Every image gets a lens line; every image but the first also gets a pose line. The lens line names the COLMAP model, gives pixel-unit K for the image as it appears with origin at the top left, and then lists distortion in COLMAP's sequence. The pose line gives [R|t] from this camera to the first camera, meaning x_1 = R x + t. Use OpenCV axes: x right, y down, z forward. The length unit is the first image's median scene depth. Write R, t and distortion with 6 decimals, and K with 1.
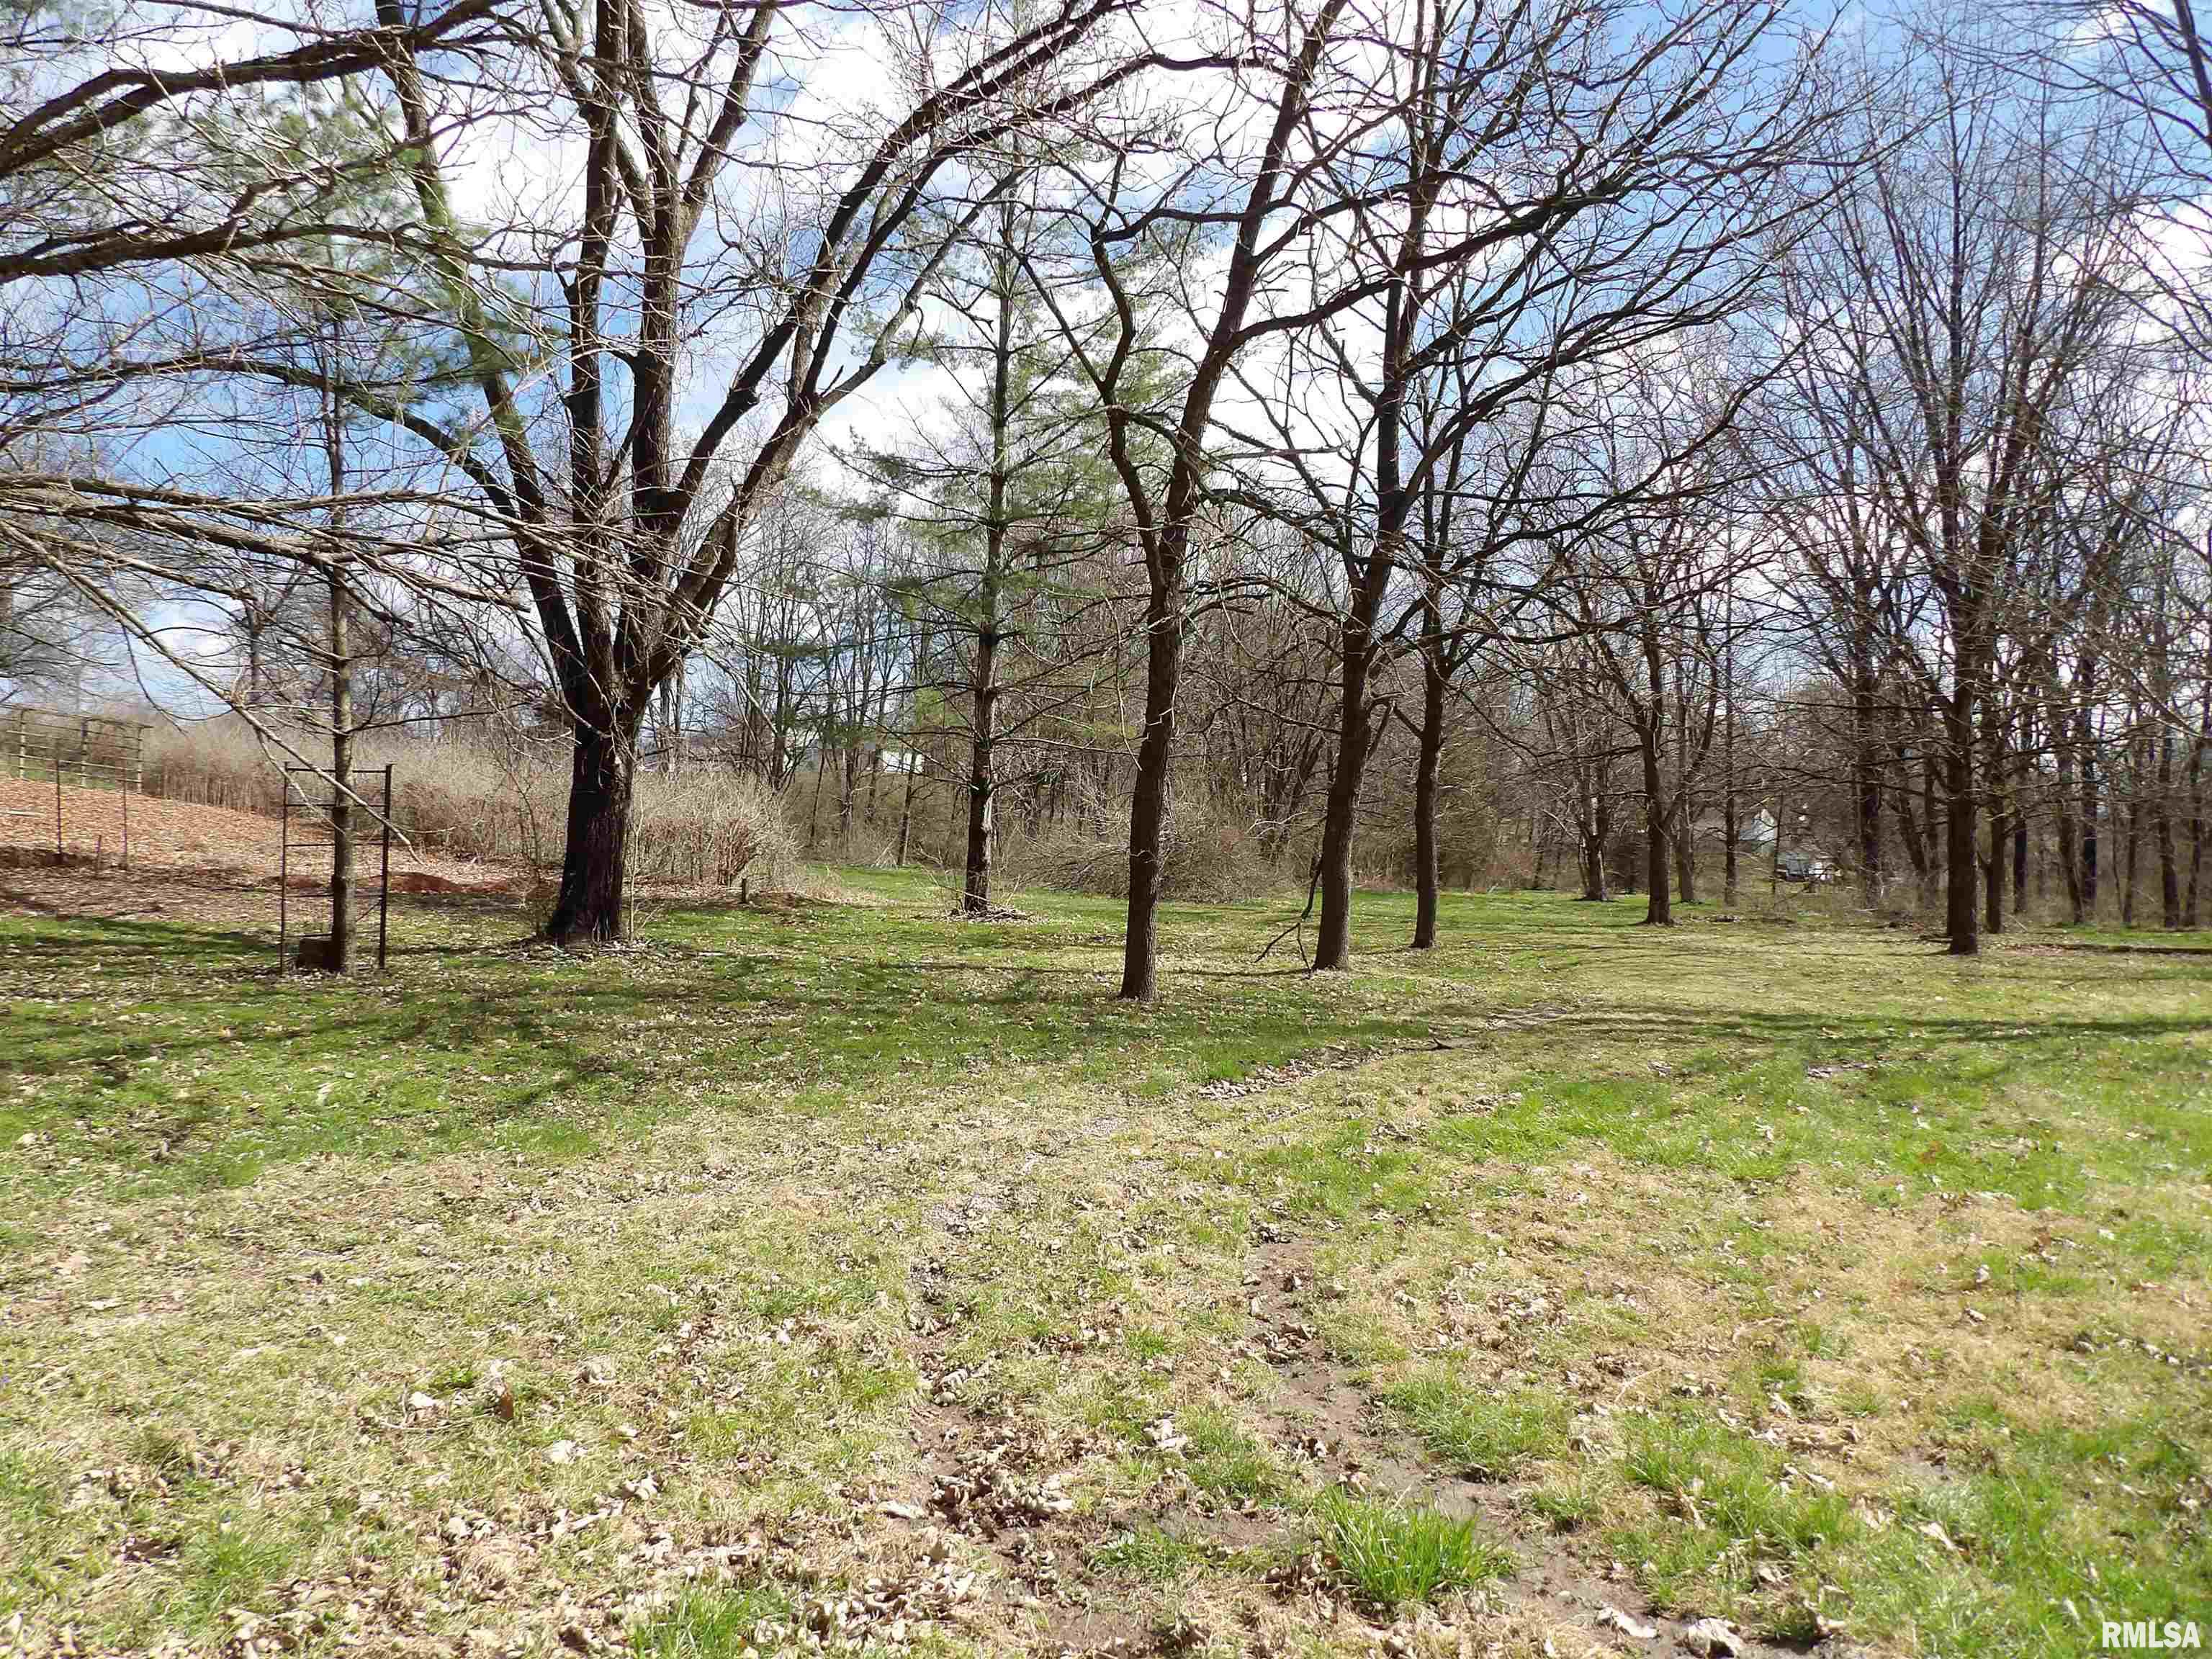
lens RADIAL K [[1570.3, 0, 1106.9], [0, 1570.3, 851.9], [0, 0, 1]] dist [-0.040667, 0.042568]
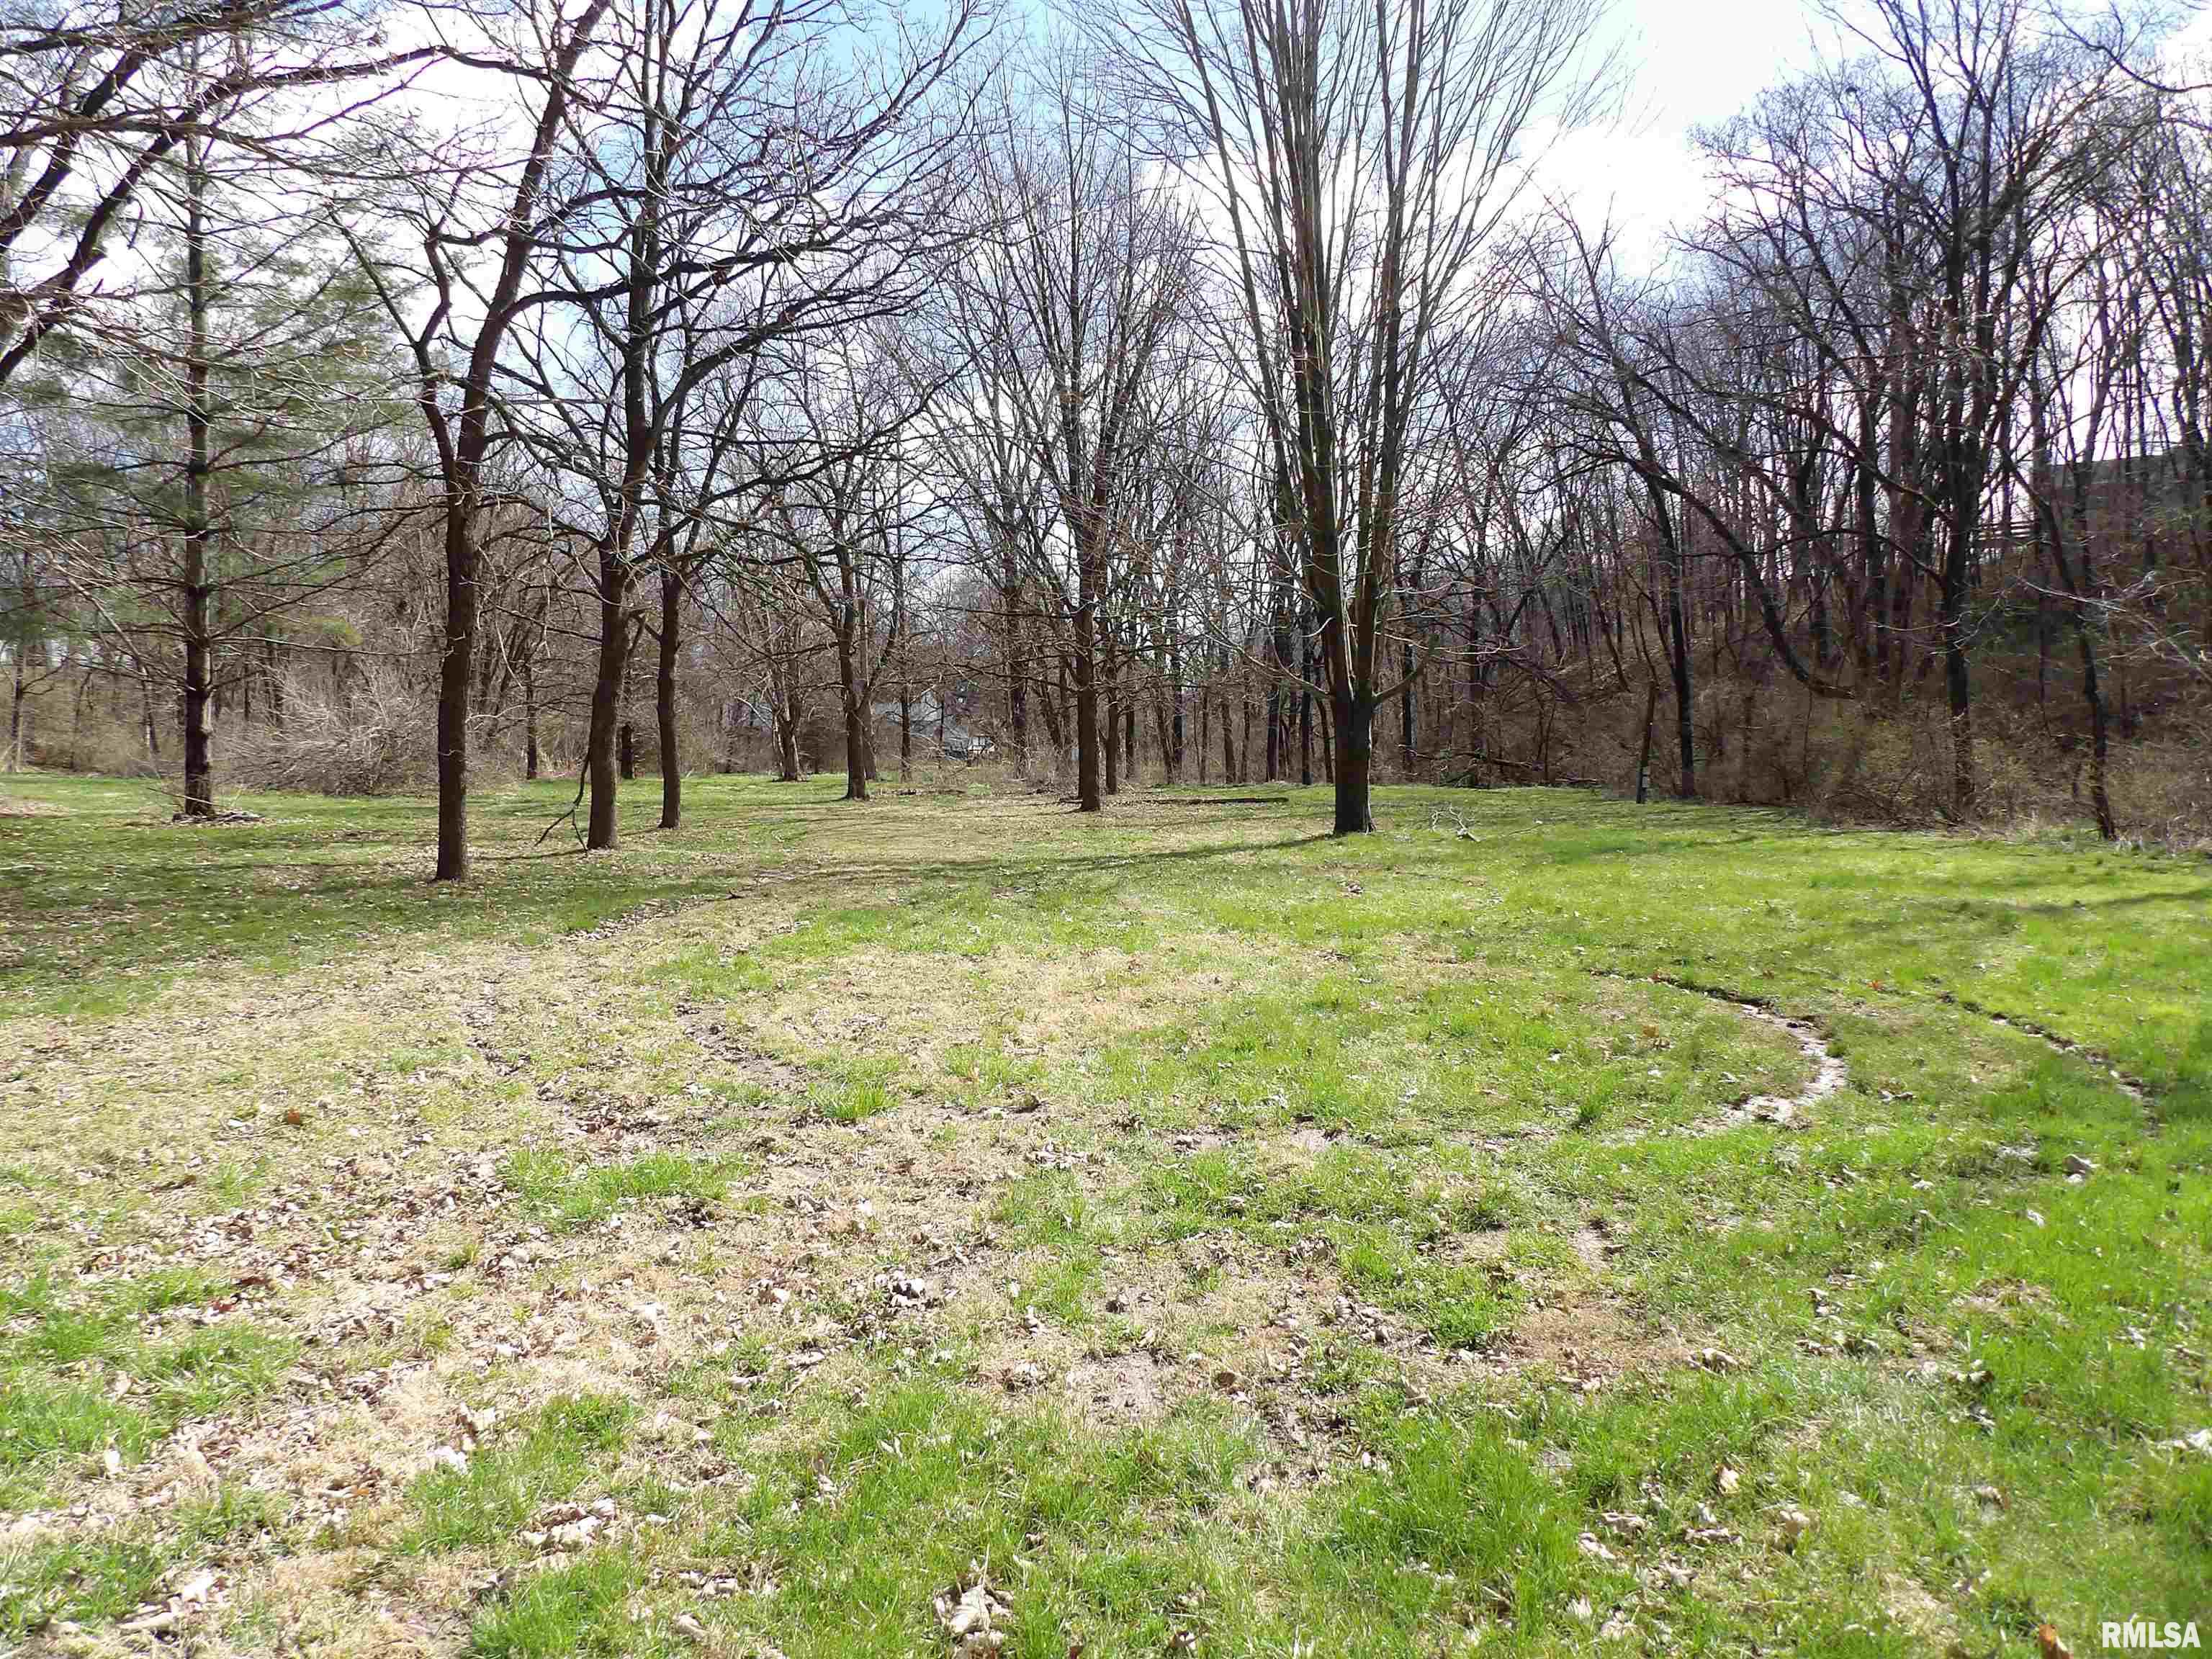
lens RADIAL K [[1618.0, 0, 1106.0], [0, 1618.0, 829.5], [0, 0, 1]] dist [-0.006227, 0.050644]
pose [[0.871072, -0.053023, 0.488285, -0.087068], [0.024150, 0.997577, 0.065246, -0.005789], [-0.490561, -0.045042, 0.870242, -0.160525]]
